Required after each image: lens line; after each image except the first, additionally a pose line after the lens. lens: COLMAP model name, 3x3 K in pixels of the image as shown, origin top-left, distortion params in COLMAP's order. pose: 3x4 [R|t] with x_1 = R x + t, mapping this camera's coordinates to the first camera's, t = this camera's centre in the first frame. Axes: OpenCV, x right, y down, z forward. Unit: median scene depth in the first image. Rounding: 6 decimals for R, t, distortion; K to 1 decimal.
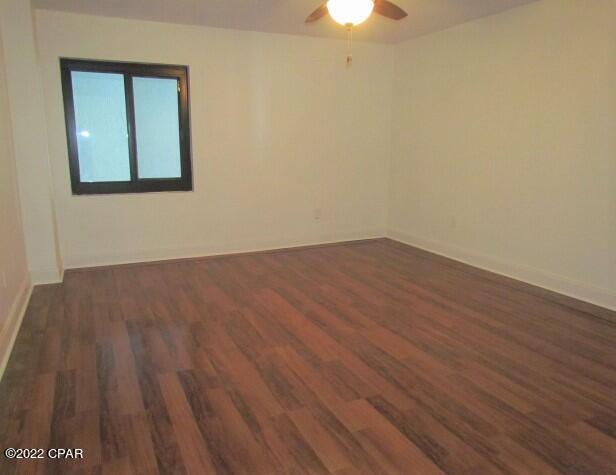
lens RADIAL K [[452.6, 0, 303.2], [0, 452.6, 236.8], [0, 0, 1]] dist [-0.025338, 0.000515]
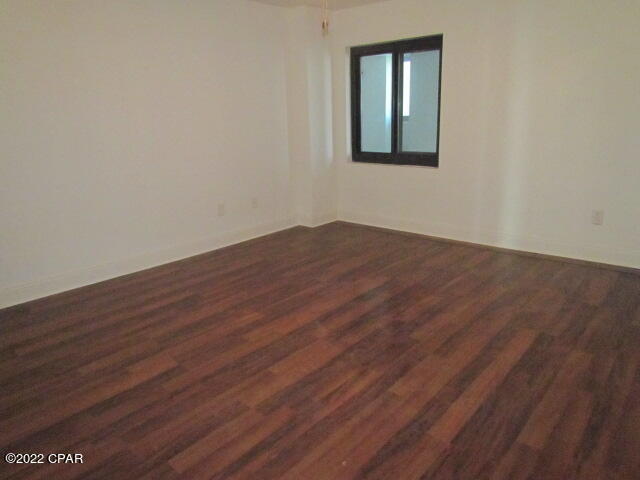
lens RADIAL K [[453.7, 0, 323.0], [0, 453.7, 240.4], [0, 0, 1]] dist [-0.025868, 0.000892]
pose [[0.402243, 0.232722, -0.885461, 0.856172], [-0.159030, 0.970212, 0.182754, -0.139394], [0.901615, 0.067304, 0.427271, 0.597944]]
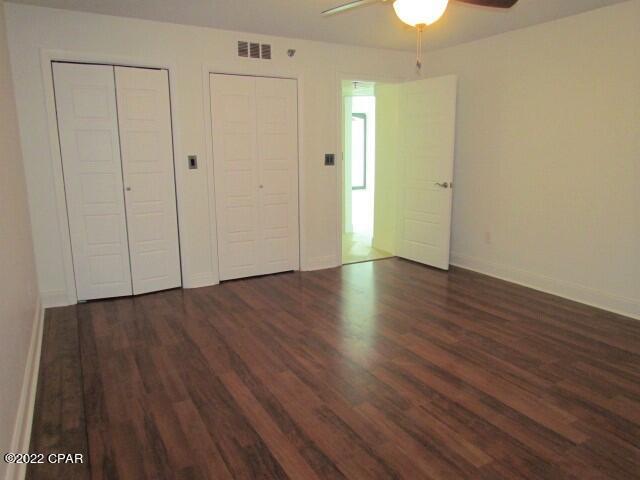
lens RADIAL K [[453.7, 0, 323.0], [0, 453.7, 240.4], [0, 0, 1]] dist [-0.025868, 0.000892]
pose [[-0.997176, 0.017384, -0.073063, 0.319750], [-0.012840, 0.919056, 0.393918, -0.381318], [0.073996, 0.393743, -0.916237, 1.722915]]
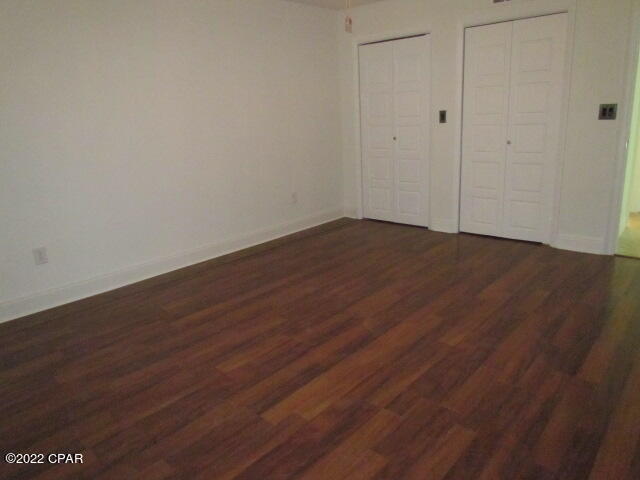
lens RADIAL K [[453.7, 0, 323.0], [0, 453.7, 240.4], [0, 0, 1]] dist [-0.025868, 0.000892]
pose [[-0.391174, -0.232796, 0.890387, -0.650329], [0.235023, 0.910131, 0.341211, -0.286506], [-0.889802, 0.342735, -0.301307, 1.296902]]
